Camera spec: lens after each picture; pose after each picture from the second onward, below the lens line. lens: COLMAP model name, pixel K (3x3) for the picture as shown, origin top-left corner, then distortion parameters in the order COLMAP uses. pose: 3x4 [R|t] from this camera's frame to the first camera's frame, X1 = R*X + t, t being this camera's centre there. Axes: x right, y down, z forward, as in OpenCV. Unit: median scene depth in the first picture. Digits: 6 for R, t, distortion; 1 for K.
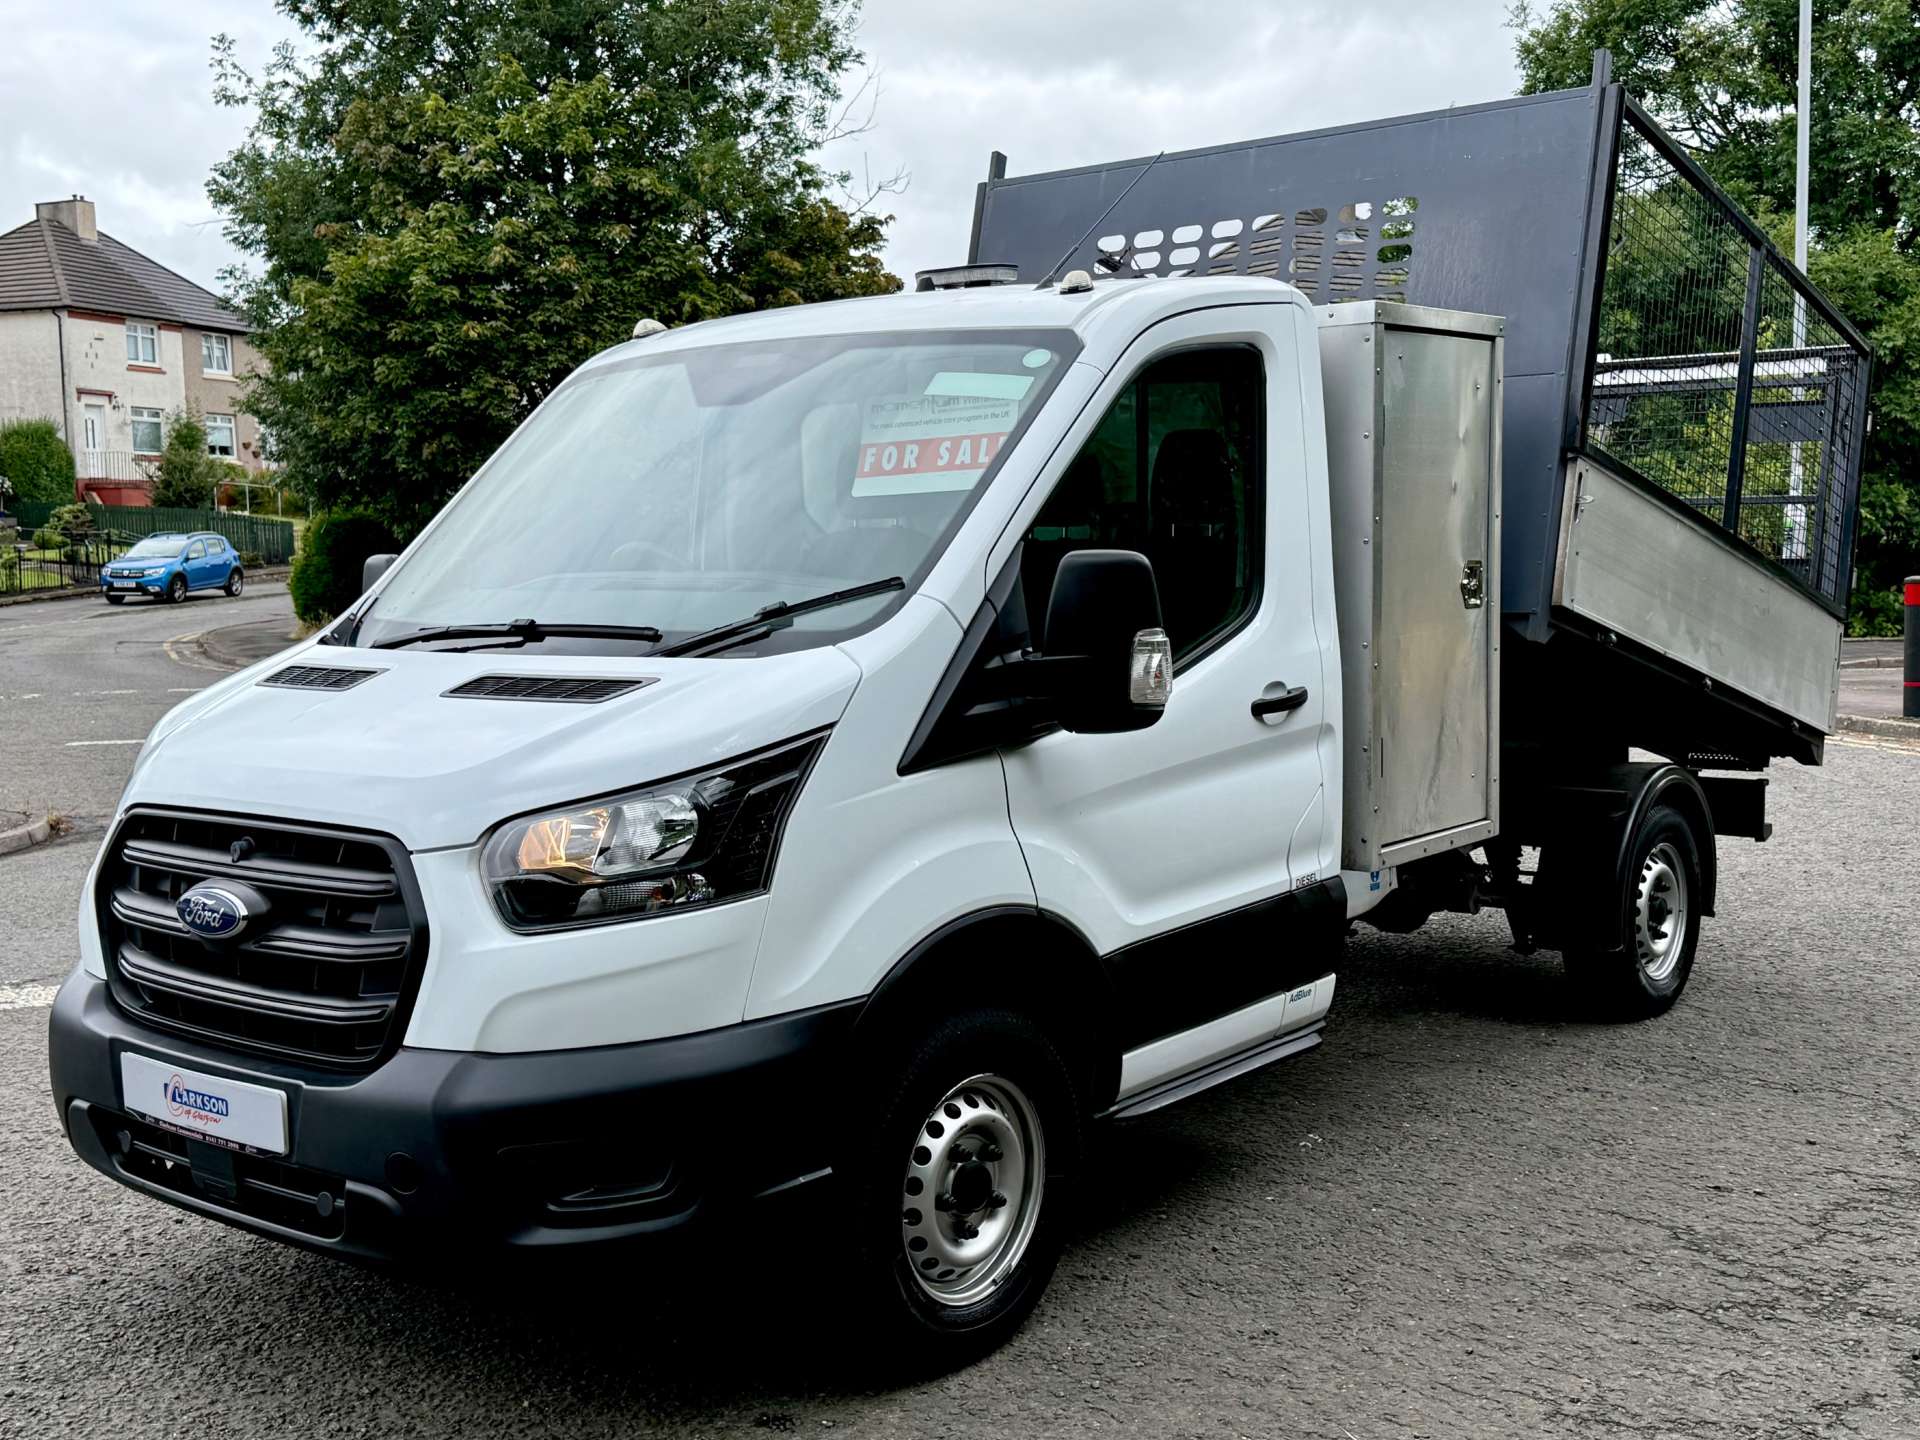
lens RADIAL K [[2114.8, 0, 964.1], [0, 2114.8, 723.4], [0, 0, 1]] dist [0.038858, 0.000000]
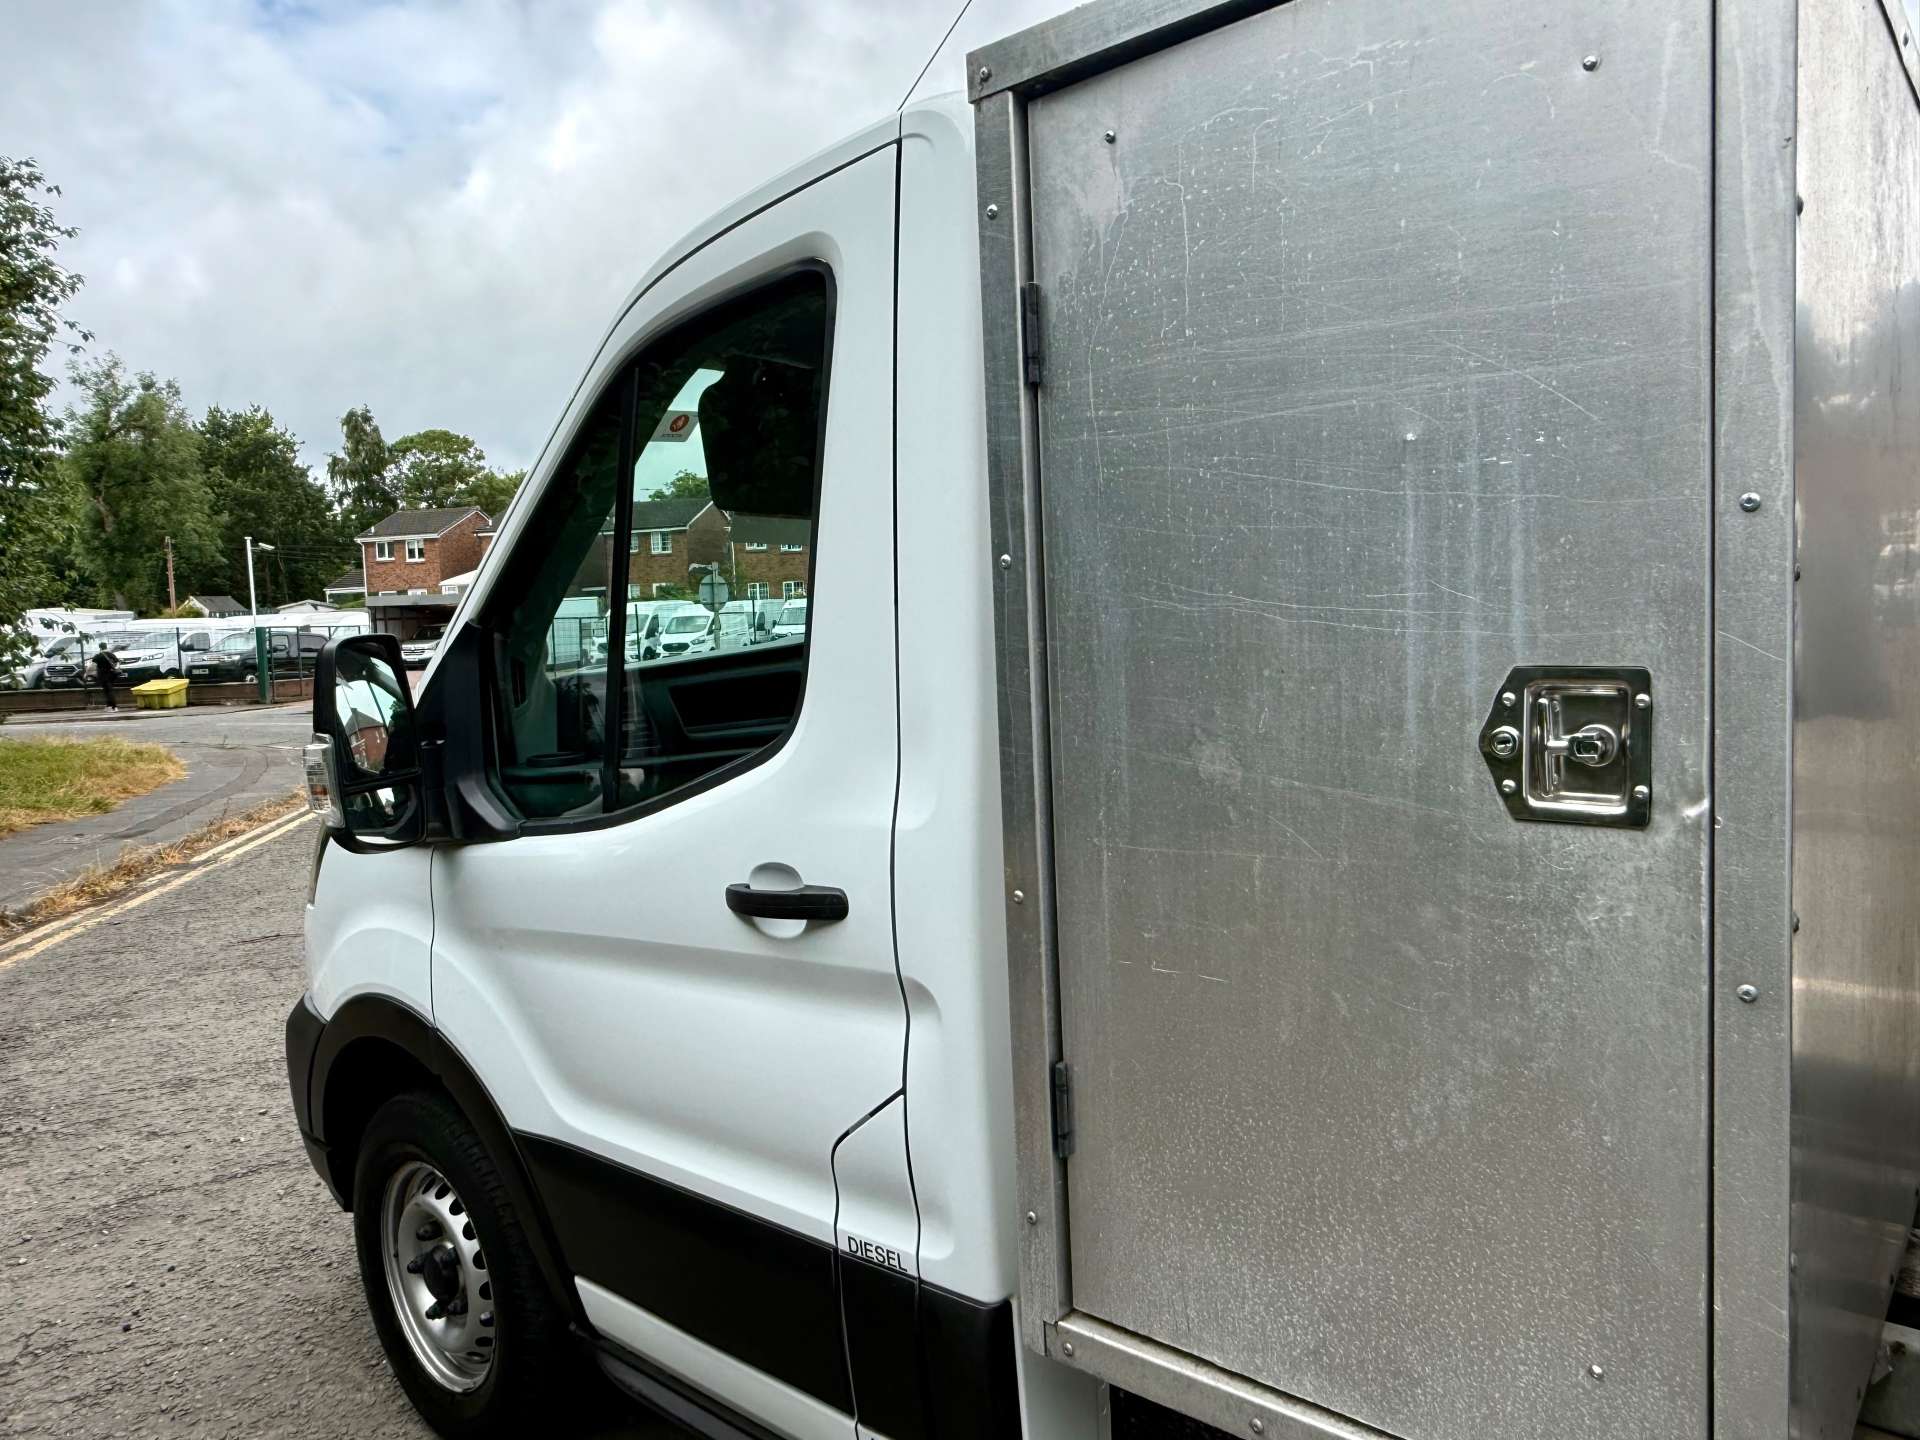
lens RADIAL K [[1278.9, 0, 948.0], [0, 1278.9, 710.4], [0, 0, 1]] dist [0.012571, -0.007023]
pose [[-0.020852, 0.103676, -0.994392, 0.561423], [-0.041269, 0.993672, 0.104467, -0.114069], [0.998930, 0.043216, -0.016441, 1.223614]]
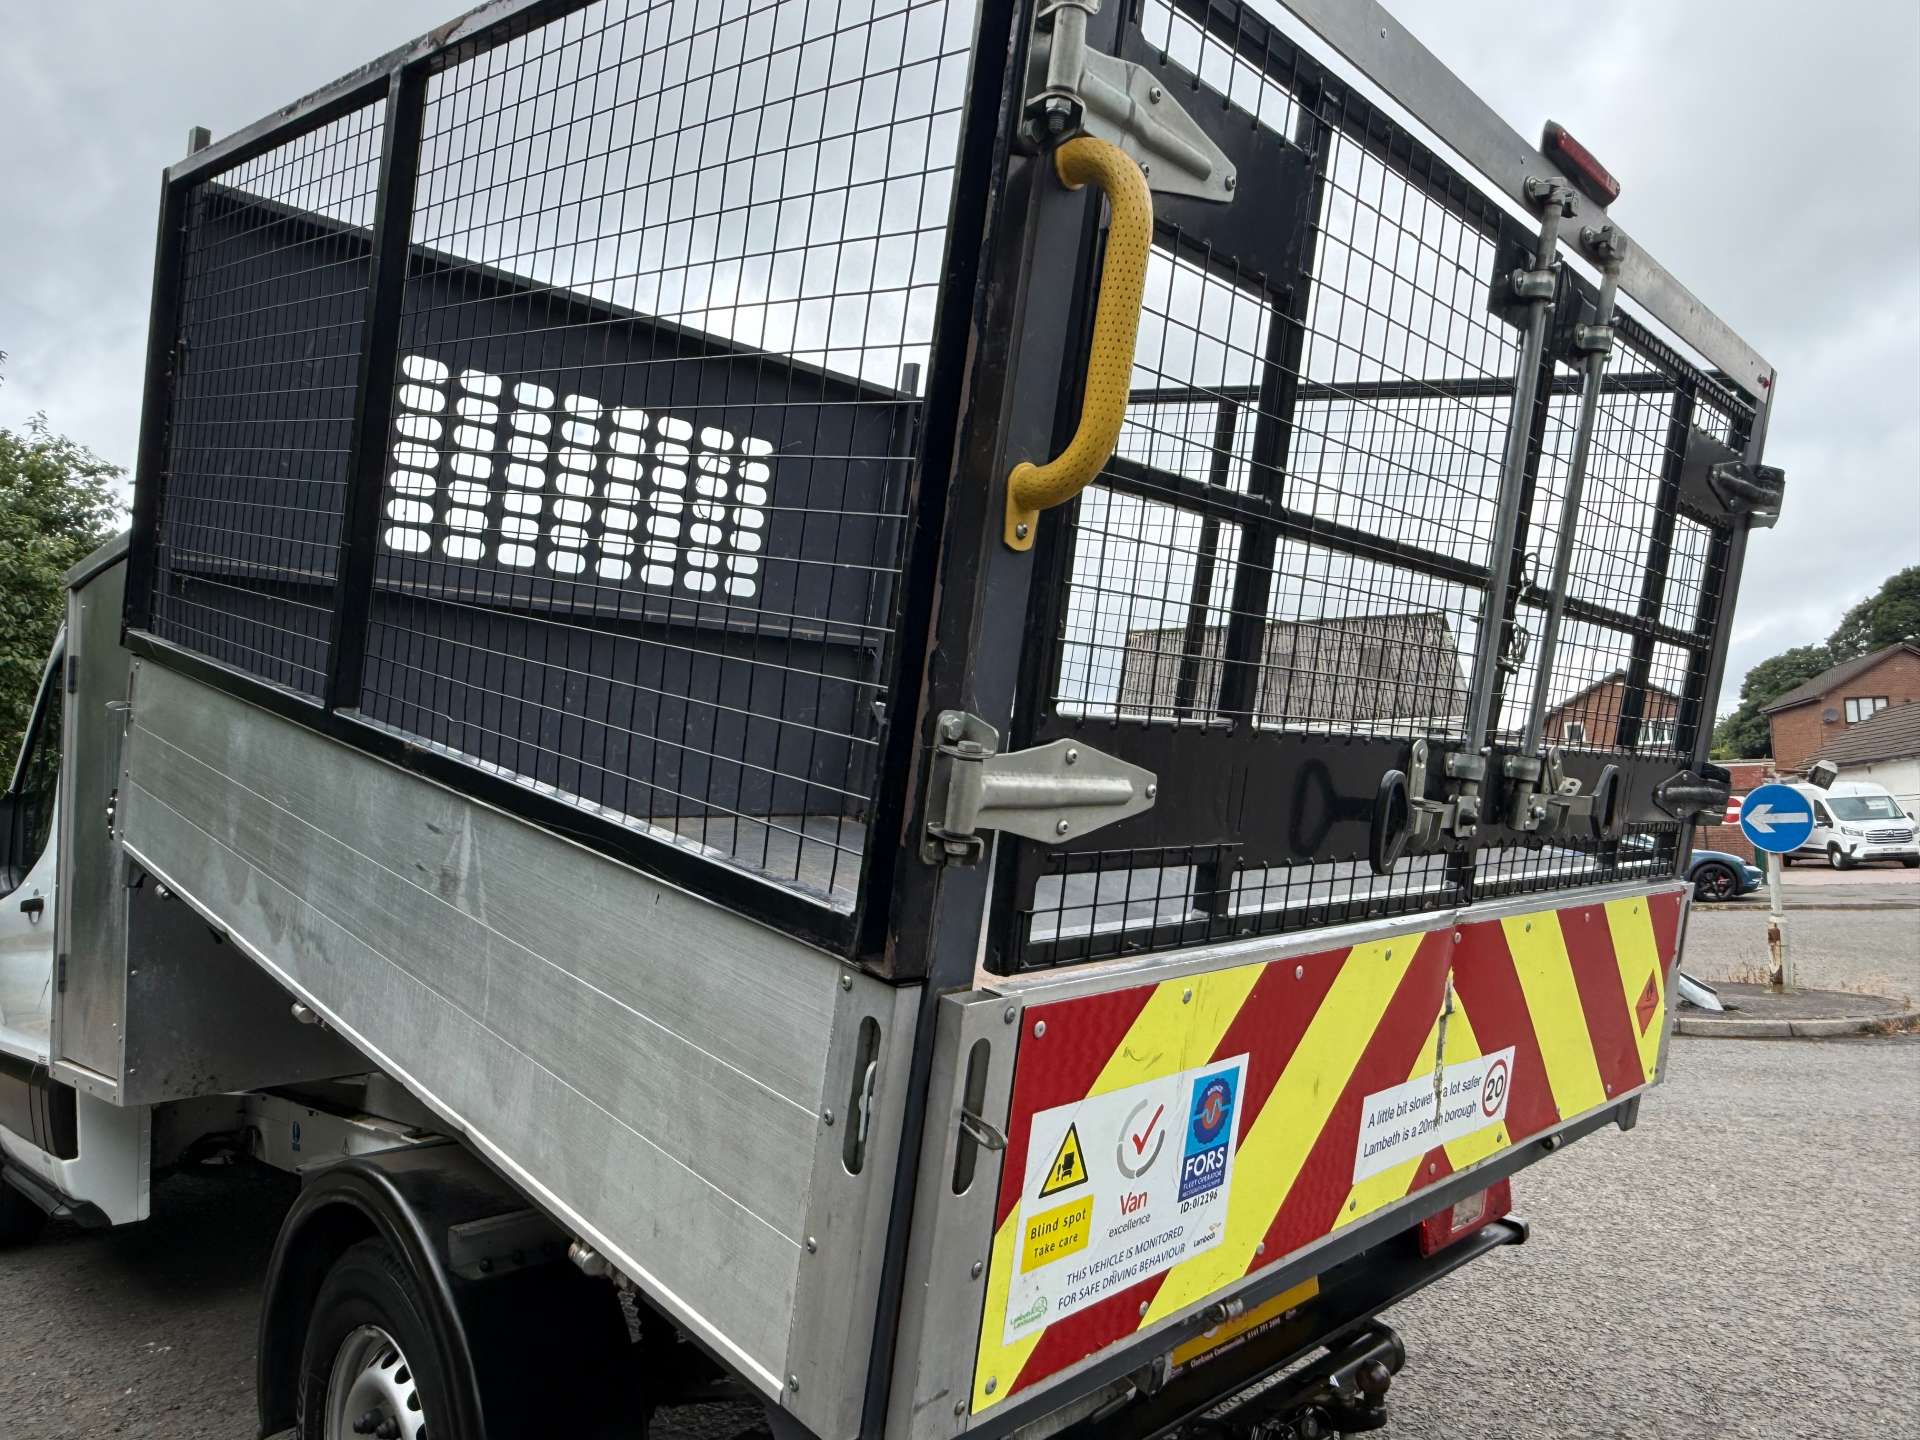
lens RADIAL K [[1309.7, 0, 942.2], [0, 1309.7, 714.3], [0, 0, 1]] dist [-0.016427, 0.009693]
pose [[-0.096358, -0.071714, -0.992760, 1.038316], [-0.060024, 0.996004, -0.066123, -0.124241], [0.993535, 0.053218, -0.100278, 1.895915]]
